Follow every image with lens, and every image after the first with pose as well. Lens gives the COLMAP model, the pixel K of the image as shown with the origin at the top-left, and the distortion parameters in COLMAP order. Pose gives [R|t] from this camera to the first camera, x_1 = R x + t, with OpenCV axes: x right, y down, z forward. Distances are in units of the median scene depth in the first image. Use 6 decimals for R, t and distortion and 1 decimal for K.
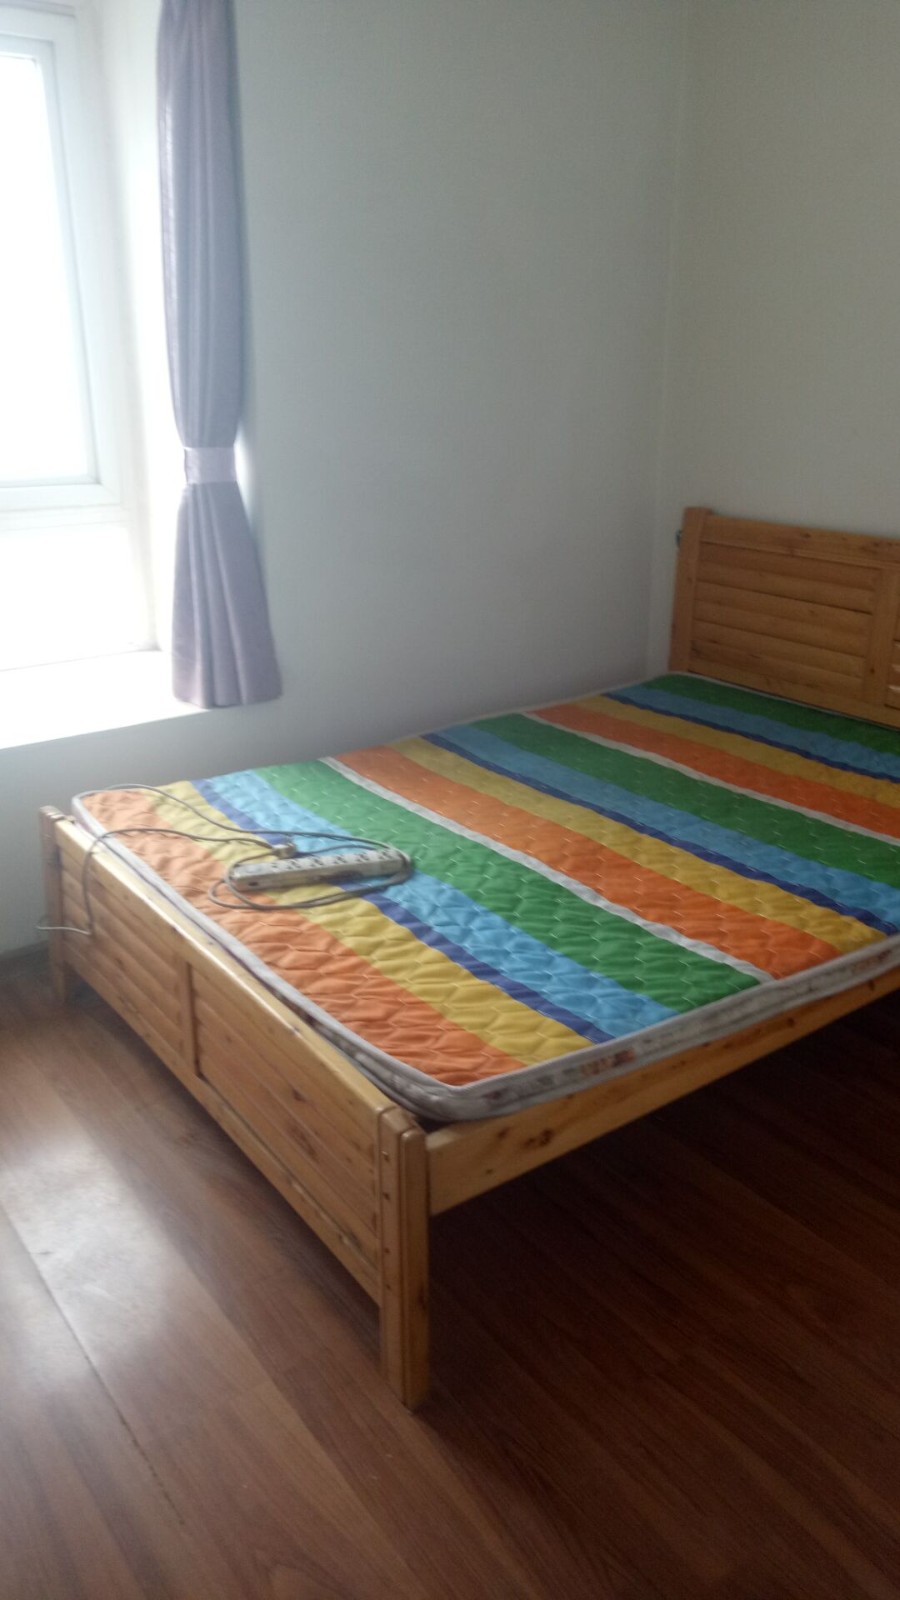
lens RADIAL K [[1214.8, 0, 453.2], [0, 1214.8, 824.9], [0, 0, 1]] dist [0.053083, -0.051973]
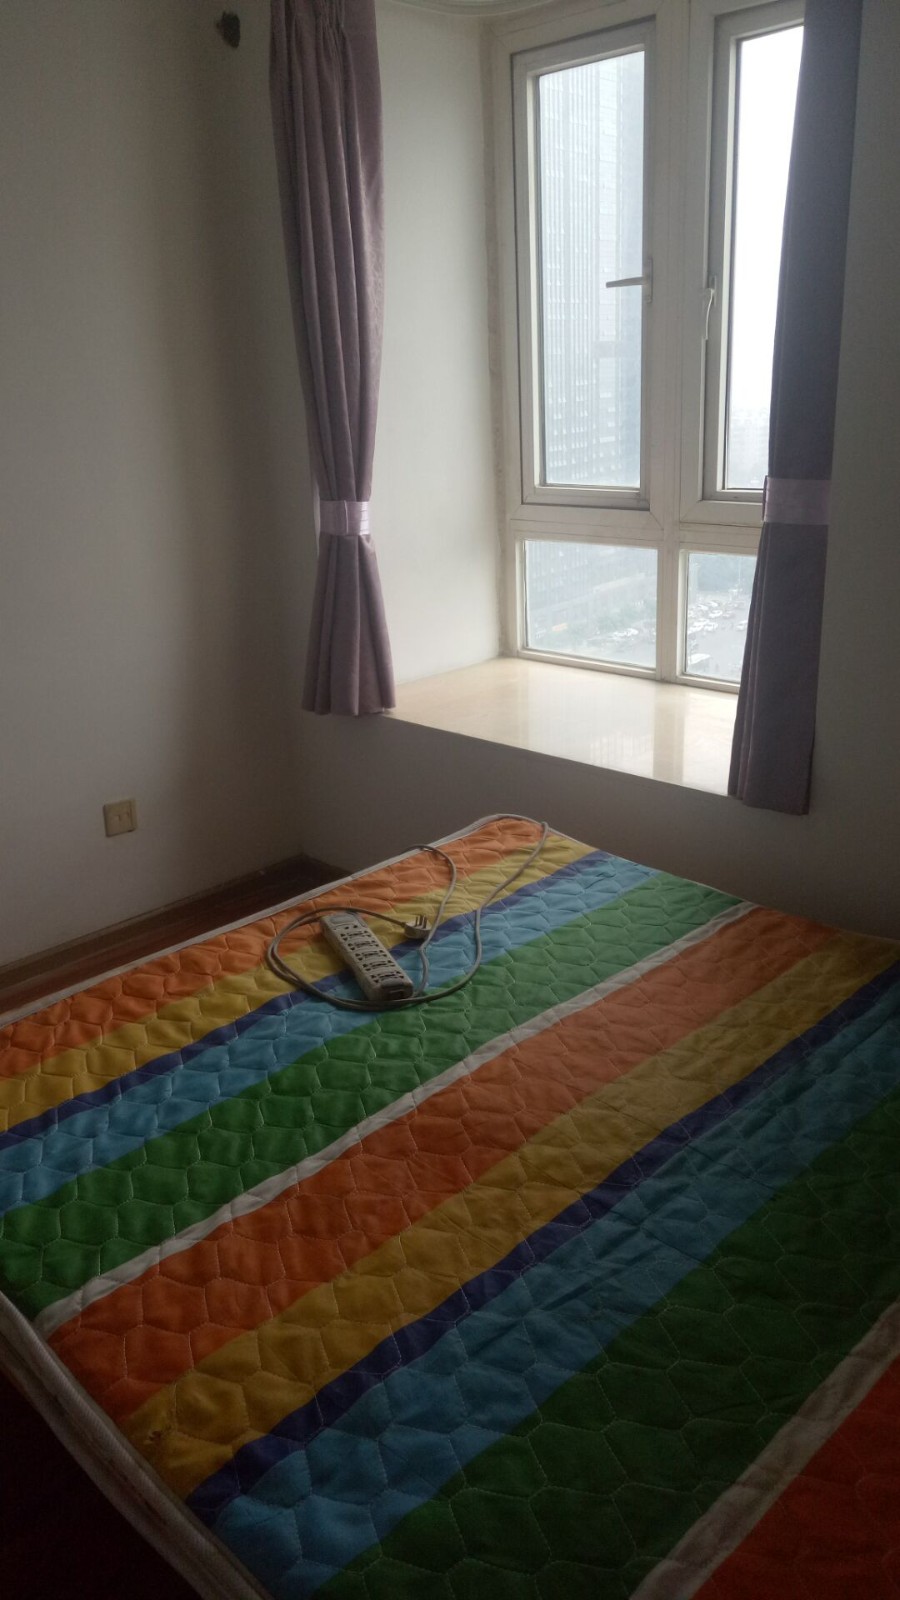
lens RADIAL K [[1214.8, 0, 453.2], [0, 1214.8, 824.9], [0, 0, 1]] dist [0.053083, -0.051973]
pose [[0.157477, 0.355519, -0.921307, 0.717561], [-0.323364, 0.900078, 0.292055, -0.345911], [0.933079, 0.251925, 0.256703, 0.844604]]
